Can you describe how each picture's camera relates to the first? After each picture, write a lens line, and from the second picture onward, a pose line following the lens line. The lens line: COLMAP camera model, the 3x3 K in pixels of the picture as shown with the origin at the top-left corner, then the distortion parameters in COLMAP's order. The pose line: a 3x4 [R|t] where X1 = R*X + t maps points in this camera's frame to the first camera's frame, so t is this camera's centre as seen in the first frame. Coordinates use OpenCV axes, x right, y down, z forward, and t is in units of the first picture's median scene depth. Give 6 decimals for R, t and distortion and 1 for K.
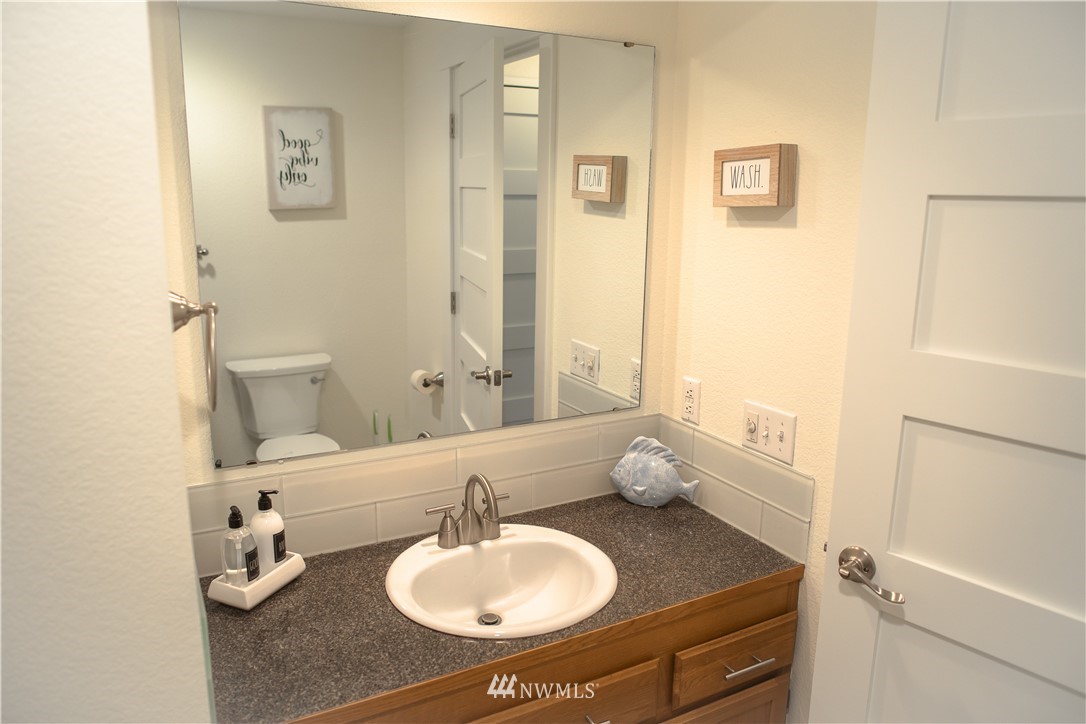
lens RADIAL K [[772.3, 0, 543.0], [0, 772.3, 362.0], [0, 0, 1]] dist [-0.005282, 0.002855]
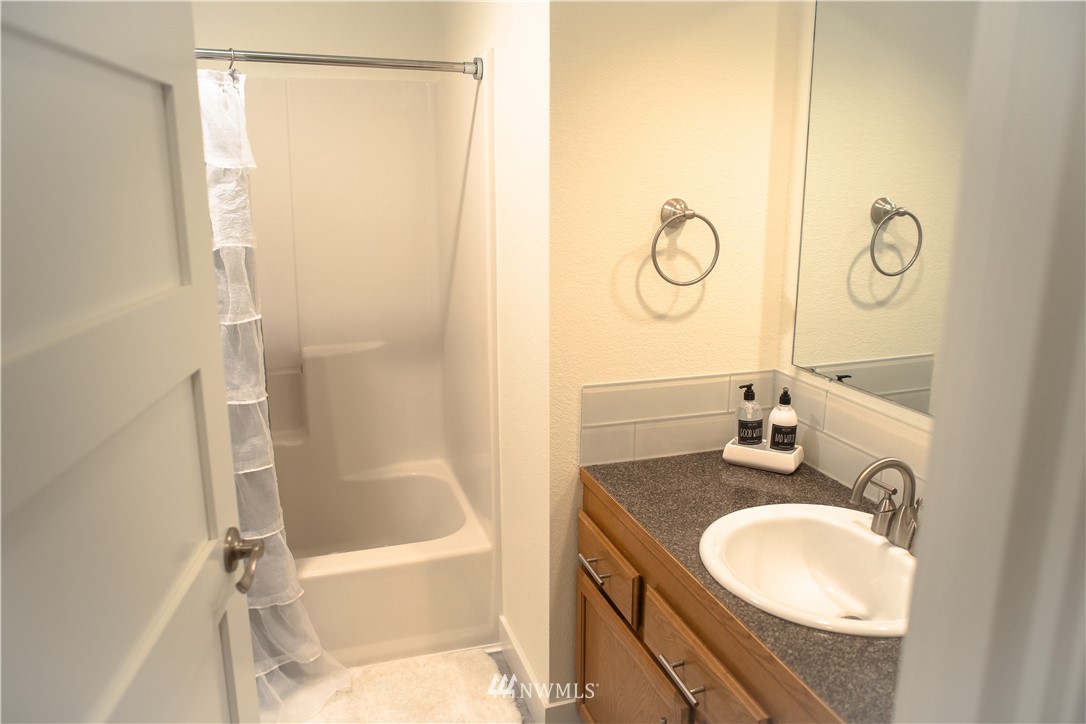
lens RADIAL K [[772.3, 0, 543.0], [0, 772.3, 362.0], [0, 0, 1]] dist [-0.005282, 0.002855]
pose [[-0.193757, 0.213986, -0.957428, 0.838068], [-0.210922, 0.944014, 0.253672, -0.094610], [0.958108, 0.251093, -0.137775, 0.791813]]
